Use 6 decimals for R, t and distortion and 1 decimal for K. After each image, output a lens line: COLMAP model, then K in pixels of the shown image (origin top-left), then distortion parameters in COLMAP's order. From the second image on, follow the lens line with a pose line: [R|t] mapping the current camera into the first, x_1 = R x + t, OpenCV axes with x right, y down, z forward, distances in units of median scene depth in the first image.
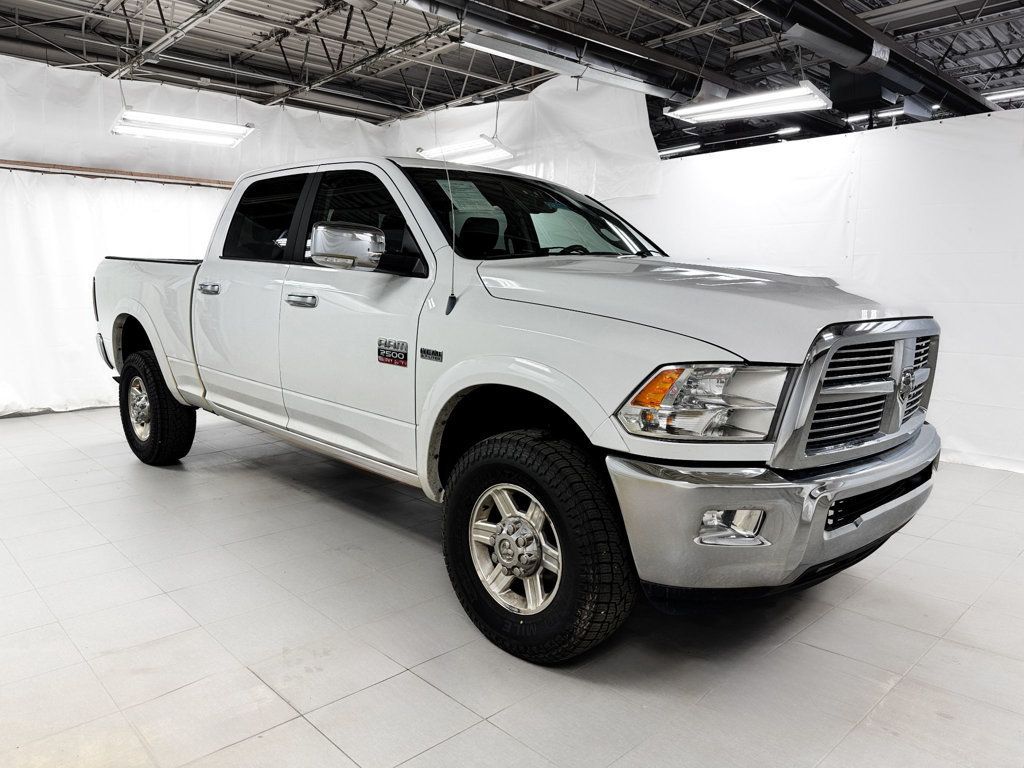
lens RADIAL K [[728.8, 0, 512.0], [0, 728.8, 384.0], [0, 0, 1]] dist [0.007101, -0.004675]
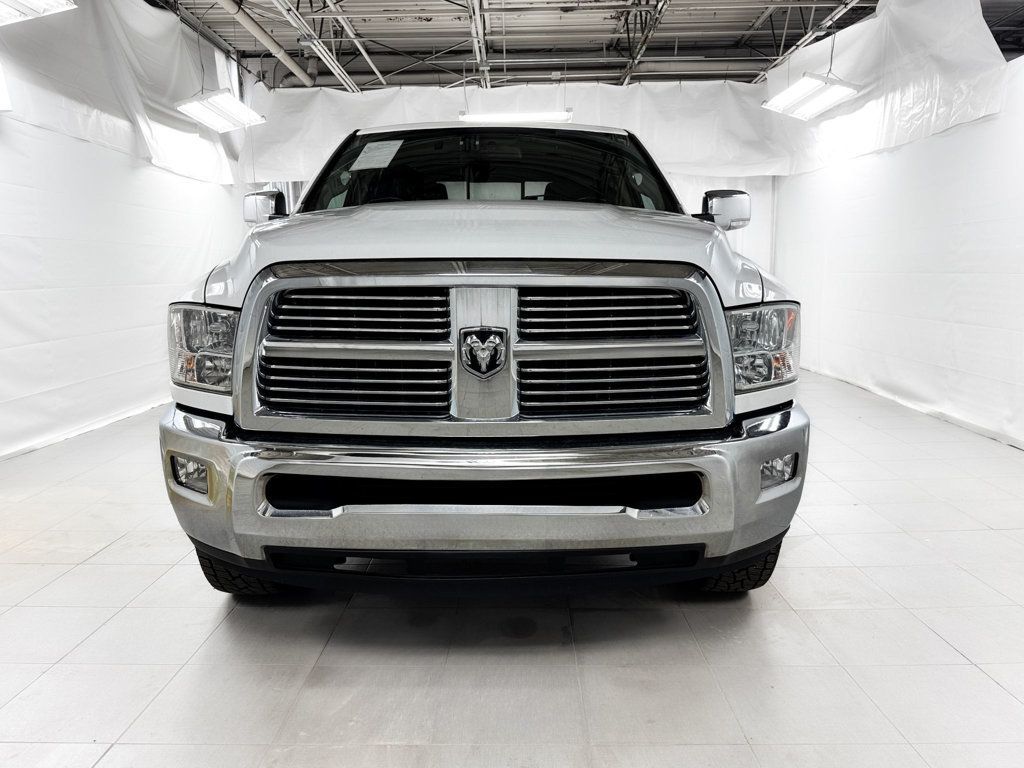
lens RADIAL K [[728.8, 0, 512.0], [0, 728.8, 384.0], [0, 0, 1]] dist [0.007101, -0.004675]
pose [[0.720968, 0.091897, -0.686848, 0.308470], [-0.077919, 0.995633, 0.051422, -0.001288], [0.688574, 0.016445, 0.724980, 0.152966]]
